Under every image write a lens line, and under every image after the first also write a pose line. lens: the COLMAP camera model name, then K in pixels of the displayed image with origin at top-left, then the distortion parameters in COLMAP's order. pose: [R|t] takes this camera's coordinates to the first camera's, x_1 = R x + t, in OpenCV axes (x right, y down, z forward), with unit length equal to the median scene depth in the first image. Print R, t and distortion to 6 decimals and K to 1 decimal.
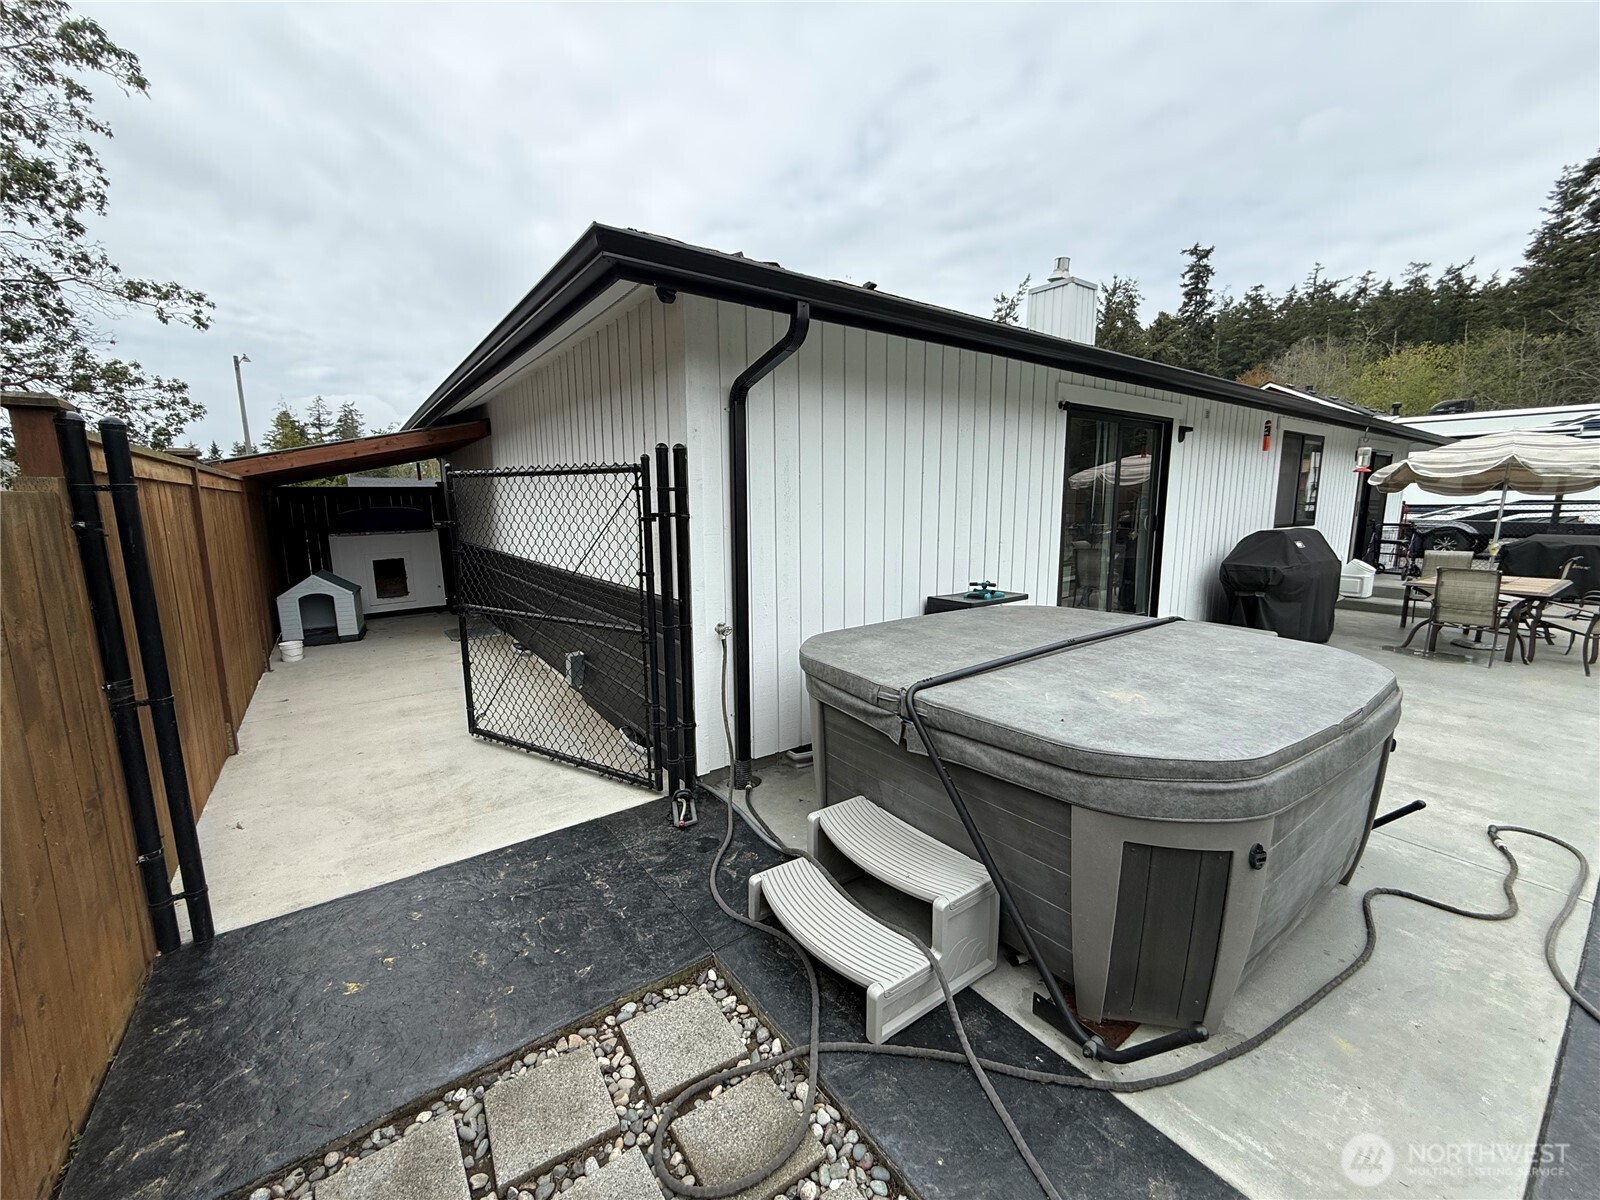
lens RADIAL K [[637.6, 0, 796.6], [0, 637.6, 599.0], [0, 0, 1]] dist [0.000054, -0.000245]
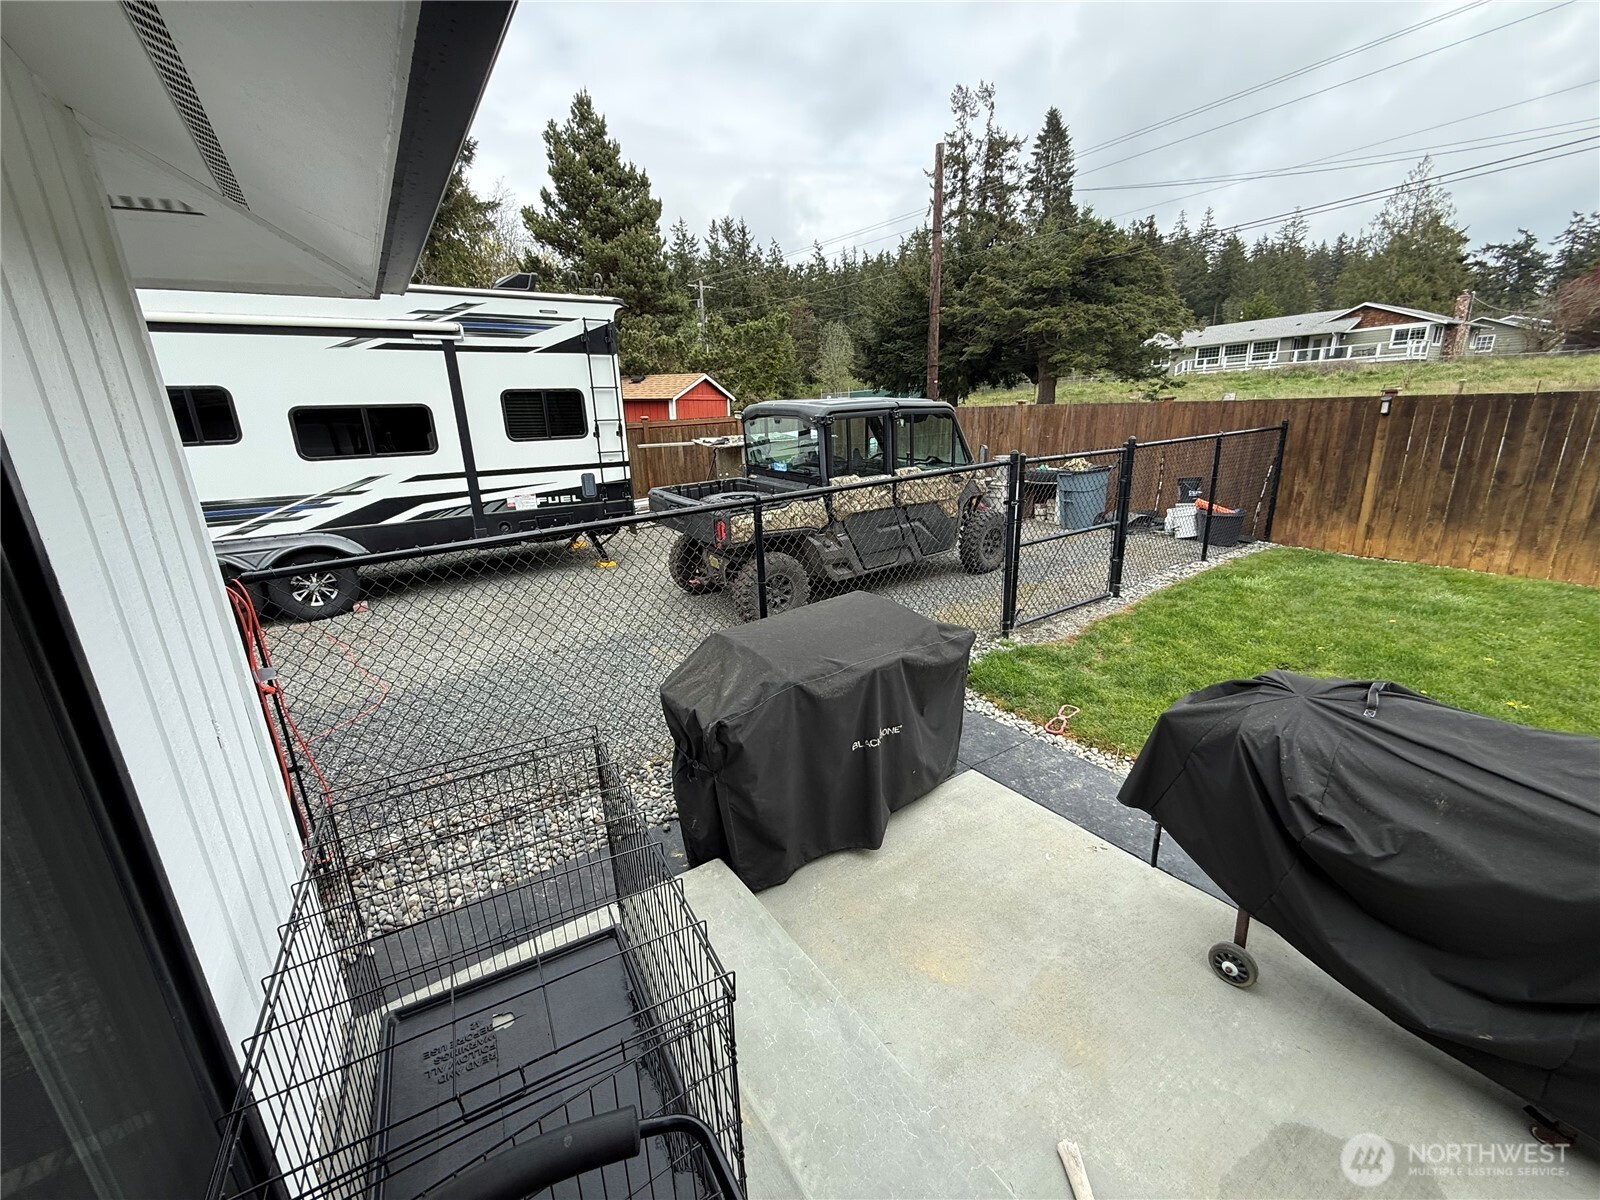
lens RADIAL K [[637.6, 0, 796.6], [0, 637.6, 599.0], [0, 0, 1]] dist [0.000054, -0.000245]
pose [[0.032388, -0.272260, 0.961679, 0.248495], [0.194375, 0.945528, 0.261141, -0.051966], [-0.980392, 0.178468, 0.083545, 0.263216]]
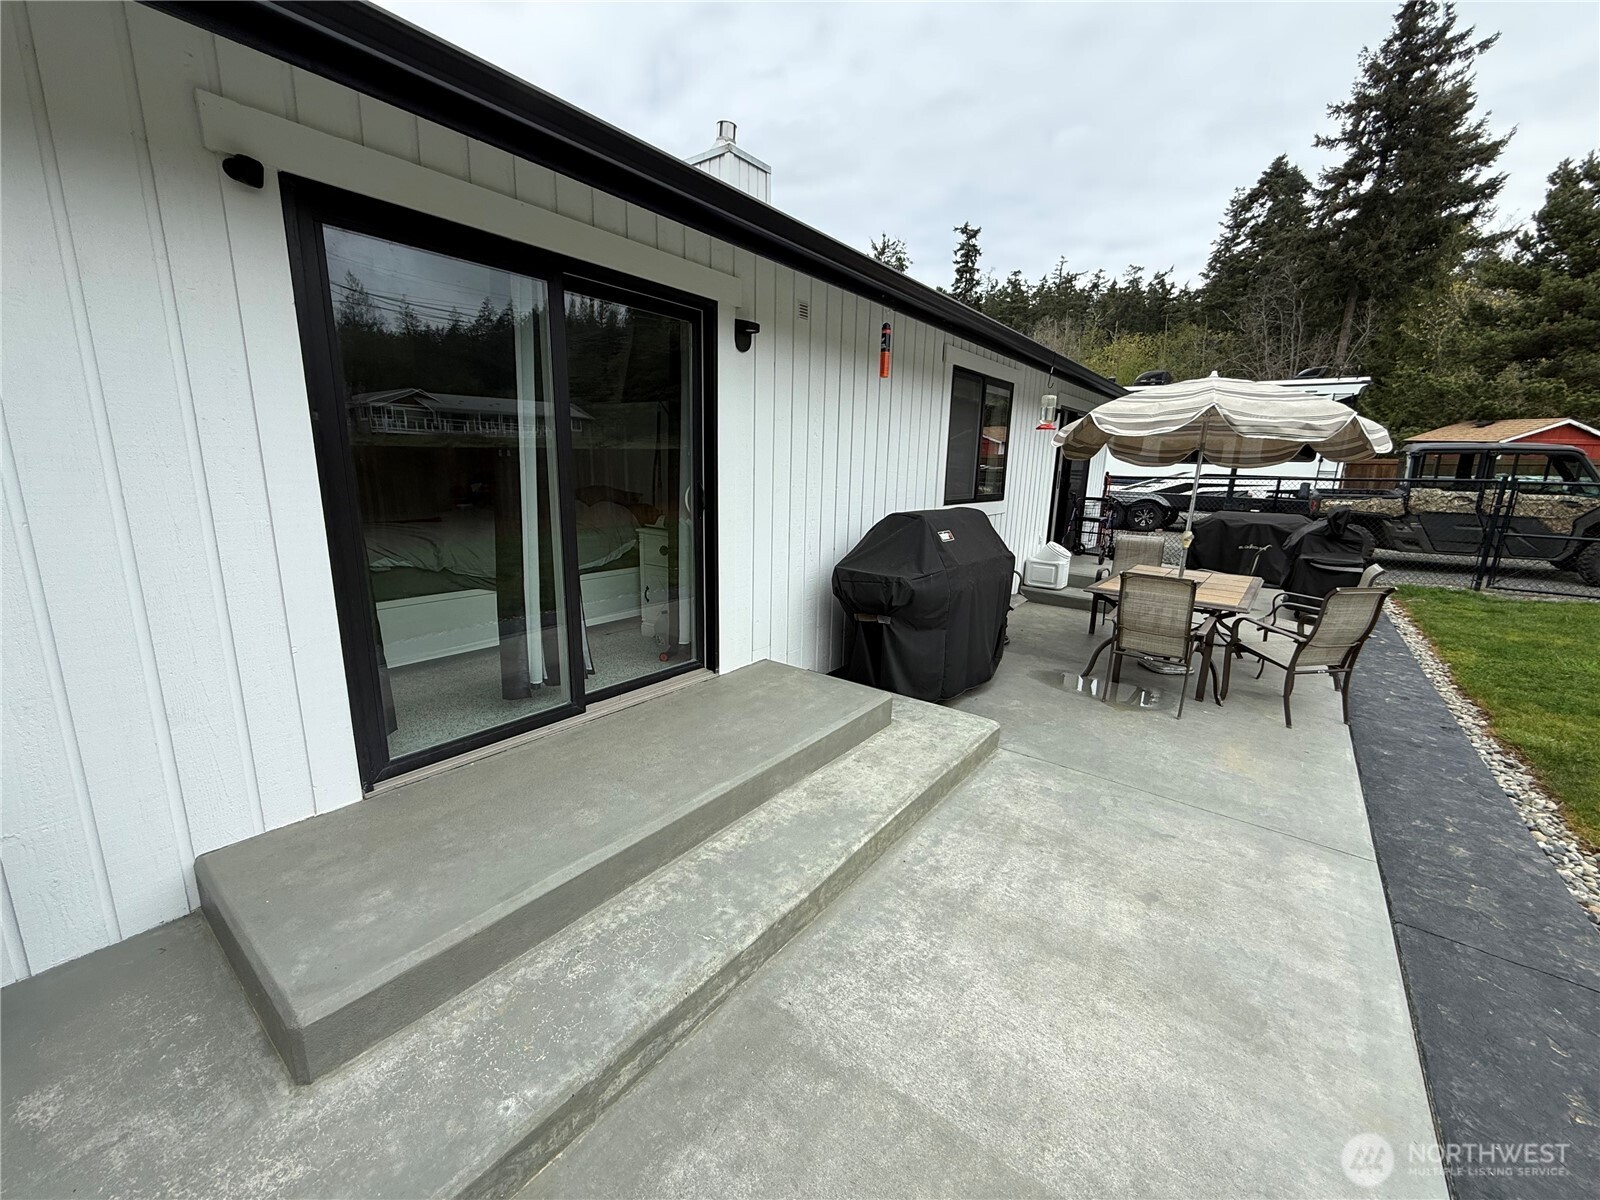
lens RADIAL K [[637.6, 0, 796.6], [0, 637.6, 599.0], [0, 0, 1]] dist [0.000054, -0.000245]
pose [[0.958130, -0.033468, 0.284371, 0.080483], [0.016157, 0.997882, 0.063008, -0.011336], [-0.285877, -0.055775, 0.956642, 0.075122]]
